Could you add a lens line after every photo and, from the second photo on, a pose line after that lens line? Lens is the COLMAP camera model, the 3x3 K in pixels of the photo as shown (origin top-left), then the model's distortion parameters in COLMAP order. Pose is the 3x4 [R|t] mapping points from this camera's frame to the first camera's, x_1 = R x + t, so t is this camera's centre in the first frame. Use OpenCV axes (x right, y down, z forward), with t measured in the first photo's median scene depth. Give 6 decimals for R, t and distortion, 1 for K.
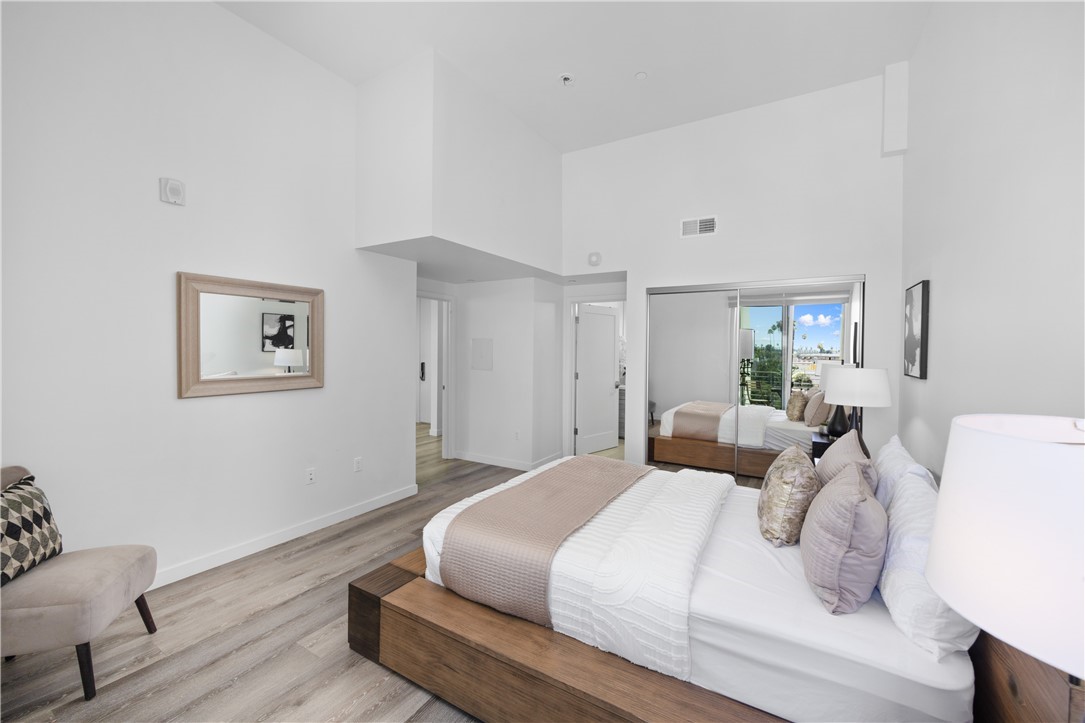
lens RADIAL K [[433.9, 0, 544.1], [0, 433.9, 347.5], [0, 0, 1]] dist [-0.003590, -0.000253]
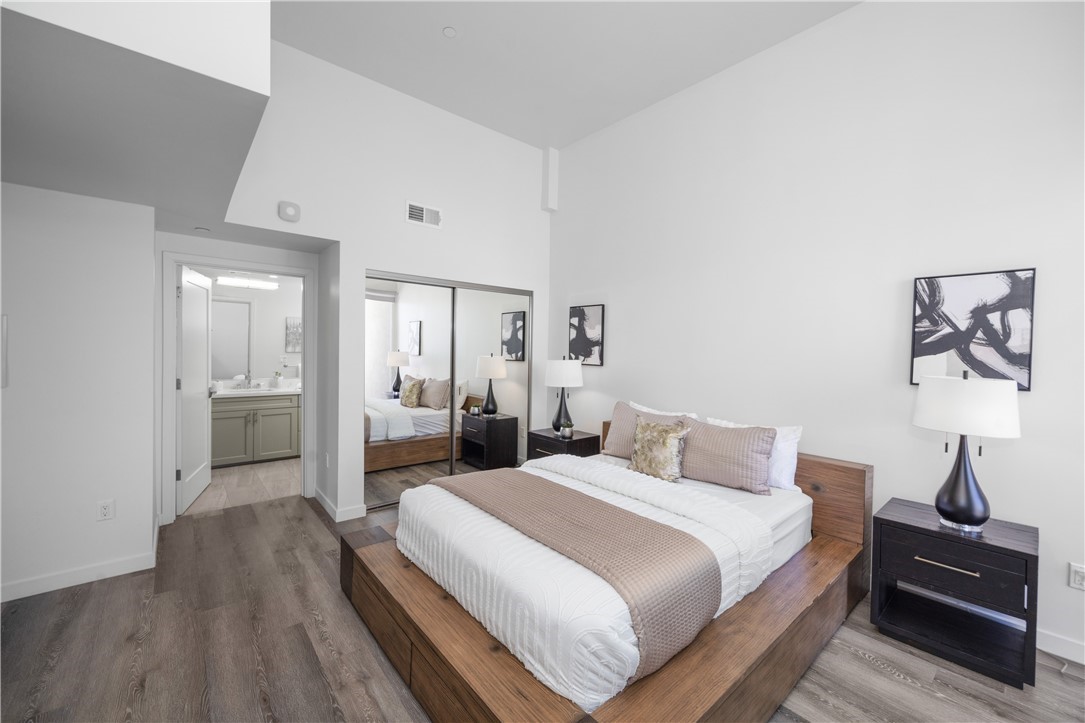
lens RADIAL K [[433.9, 0, 544.1], [0, 433.9, 347.5], [0, 0, 1]] dist [-0.003590, -0.000253]
pose [[0.319586, -0.005328, 0.947542, -0.750393], [-0.020638, 0.999708, 0.012582, -0.010645], [-0.947332, -0.023577, 0.319383, 0.725368]]
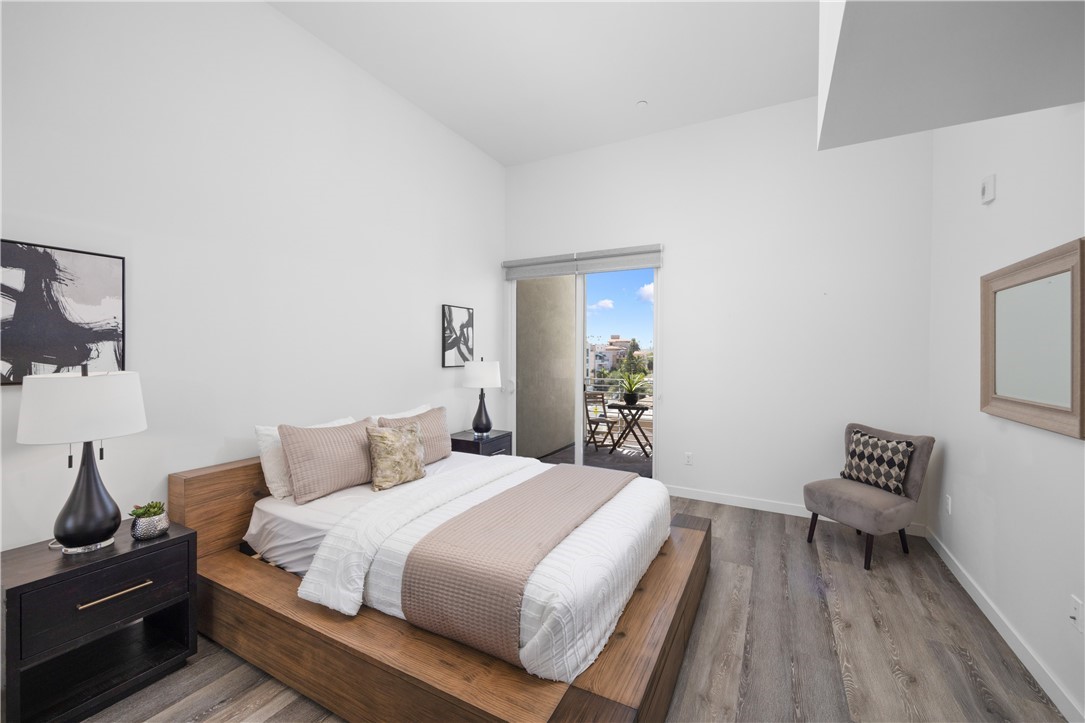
lens RADIAL K [[433.9, 0, 544.1], [0, 433.9, 347.5], [0, 0, 1]] dist [-0.003590, -0.000253]
pose [[-0.998628, -0.018285, -0.049069, 0.138967], [-0.017525, 0.999721, -0.015860, 0.011736], [0.049346, -0.014978, -0.998669, 1.919349]]
